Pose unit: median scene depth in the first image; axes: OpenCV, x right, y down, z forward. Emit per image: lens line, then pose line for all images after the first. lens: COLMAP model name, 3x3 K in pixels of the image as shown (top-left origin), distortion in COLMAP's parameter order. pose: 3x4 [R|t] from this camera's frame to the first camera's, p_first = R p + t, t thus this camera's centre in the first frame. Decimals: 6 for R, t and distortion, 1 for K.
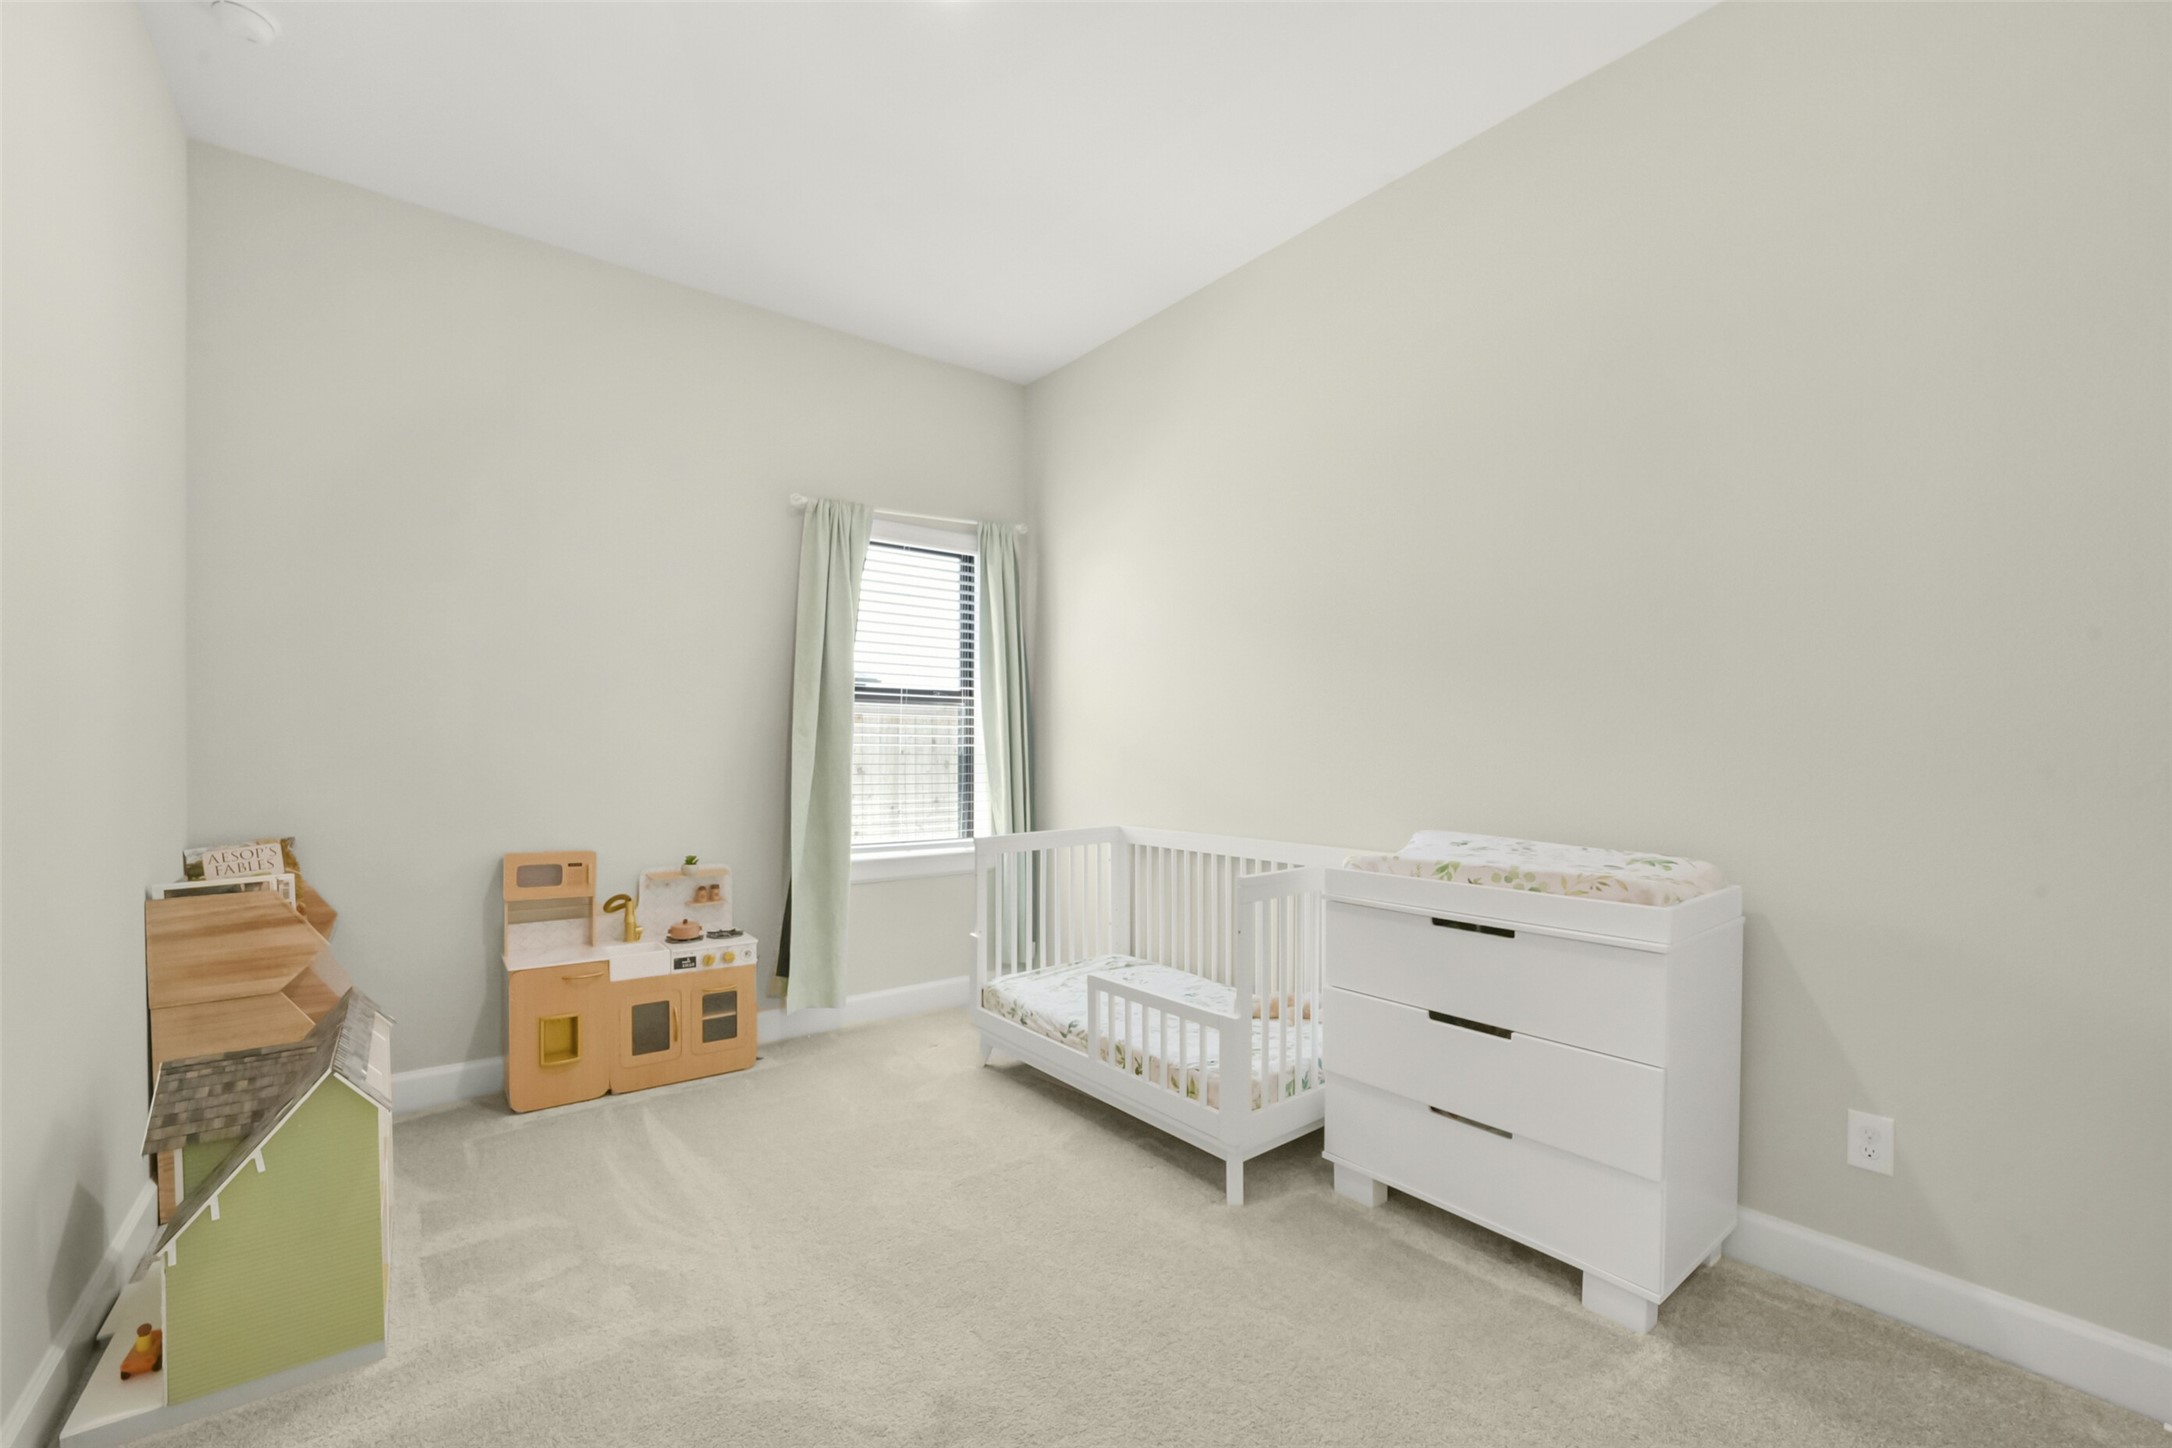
lens RADIAL K [[868.4, 0, 1088.6], [0, 868.4, 770.3], [0, 0, 1]] dist [-0.000842, 0.000008]
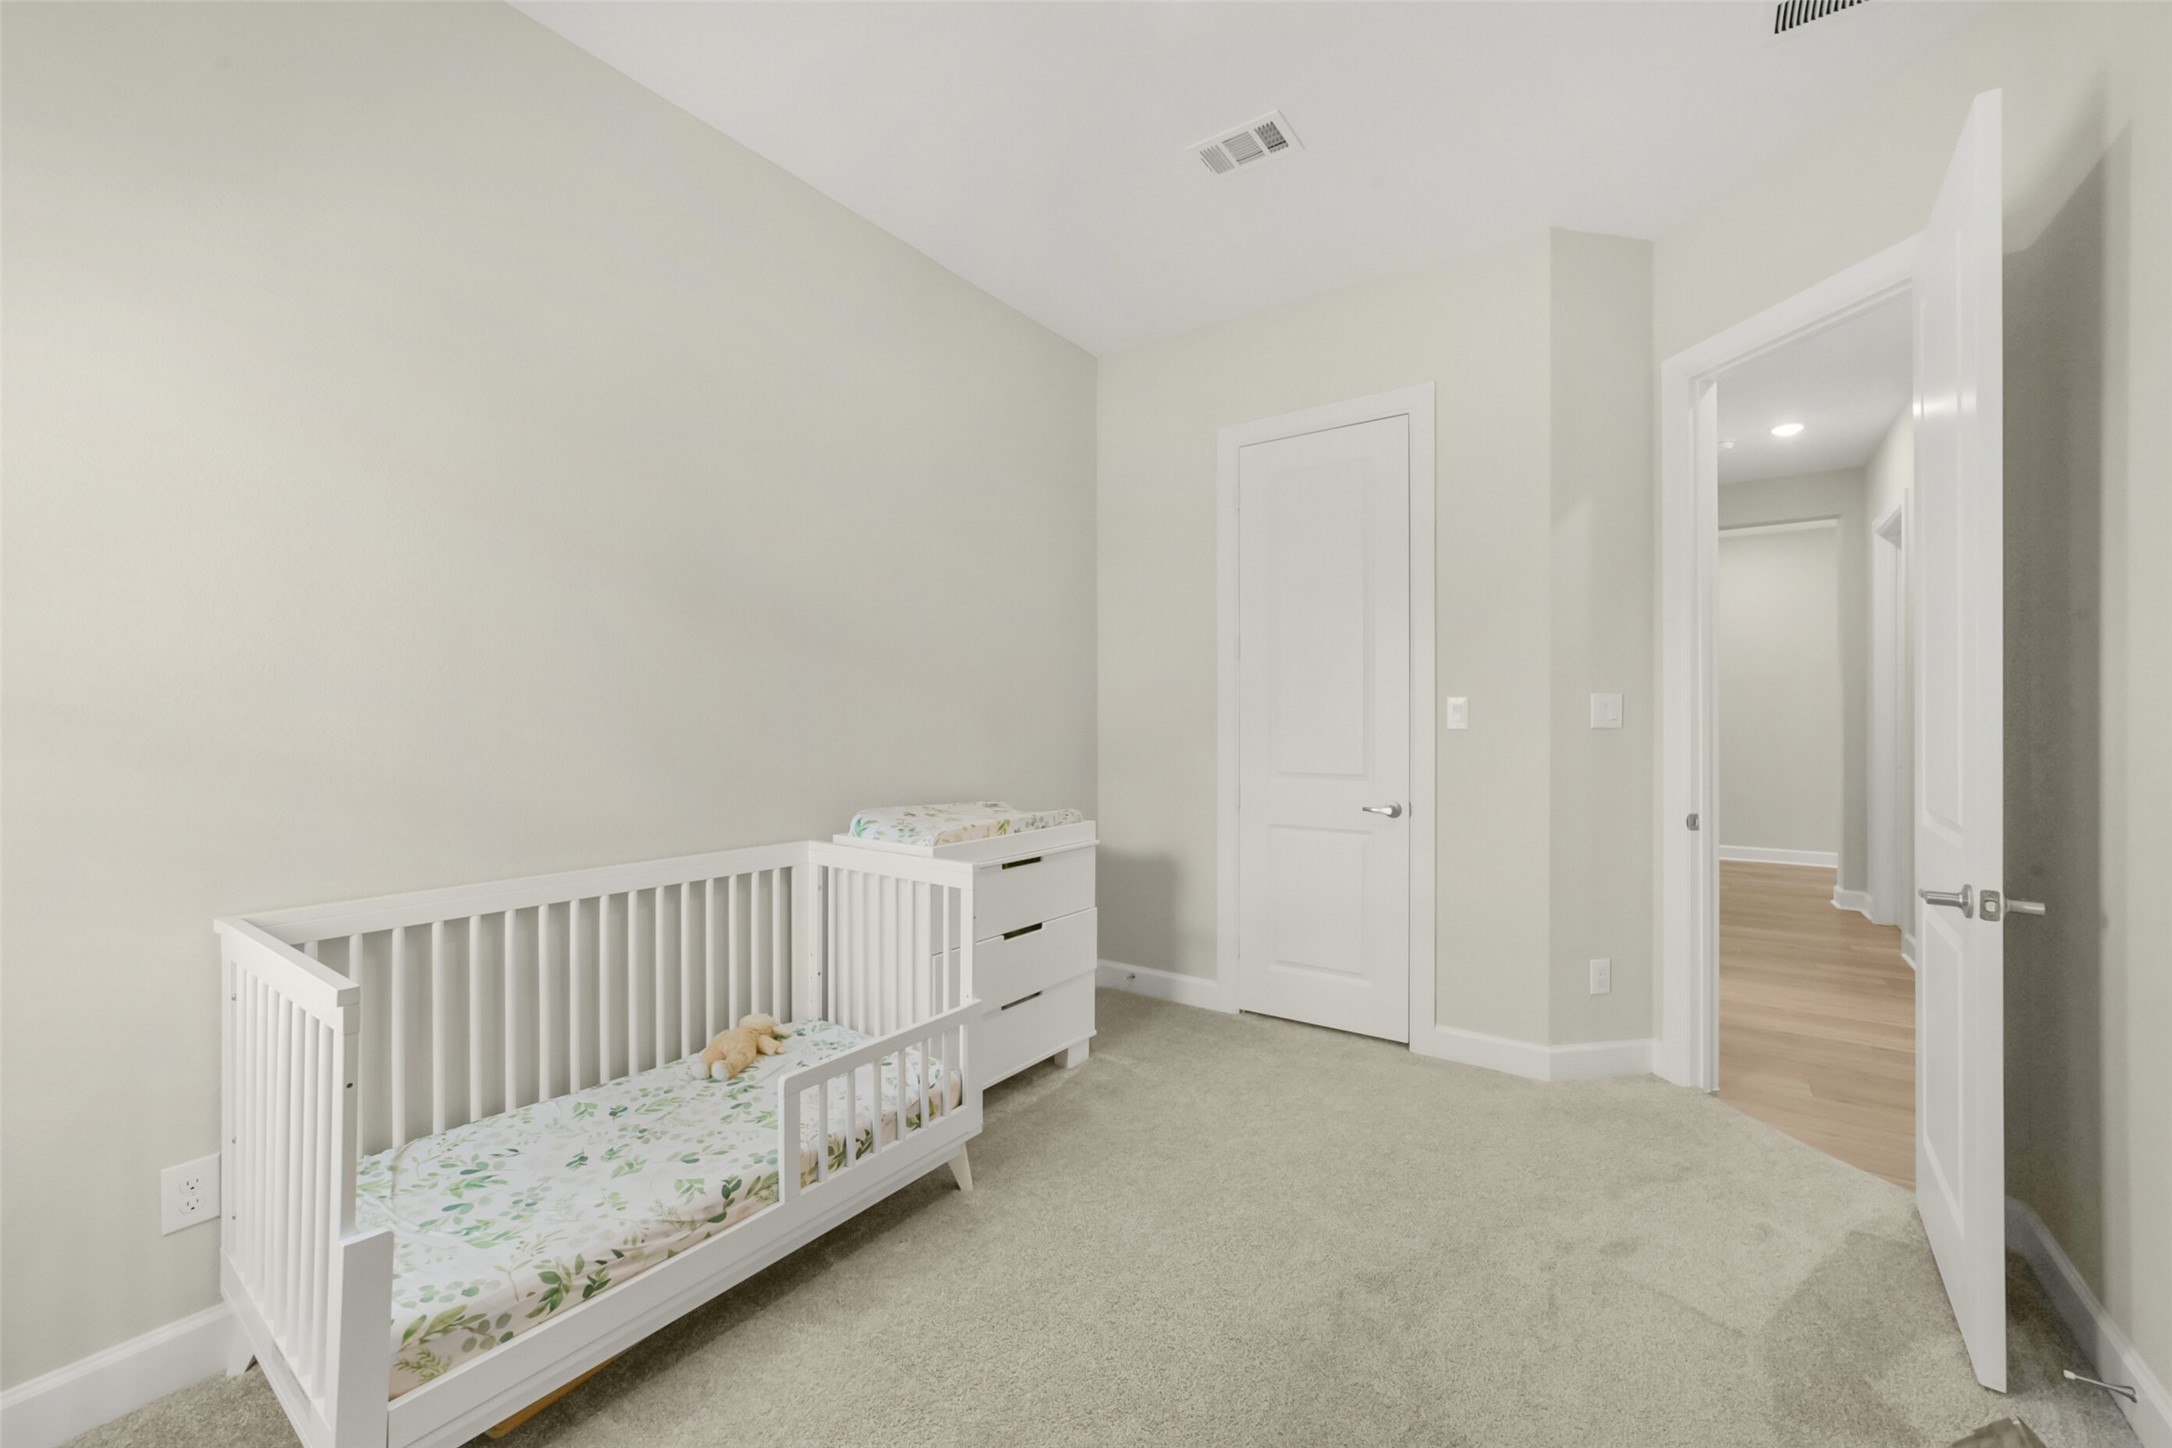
lens RADIAL K [[854.1, 0, 1102.4], [0, 854.1, 728.8], [0, 0, 1]] dist [-0.012047, 0.000187]
pose [[-0.283788, 0.003209, 0.958882, -0.728281], [0.029027, 0.999565, 0.005246, -0.032447], [-0.958448, 0.029323, -0.283757, 0.979951]]
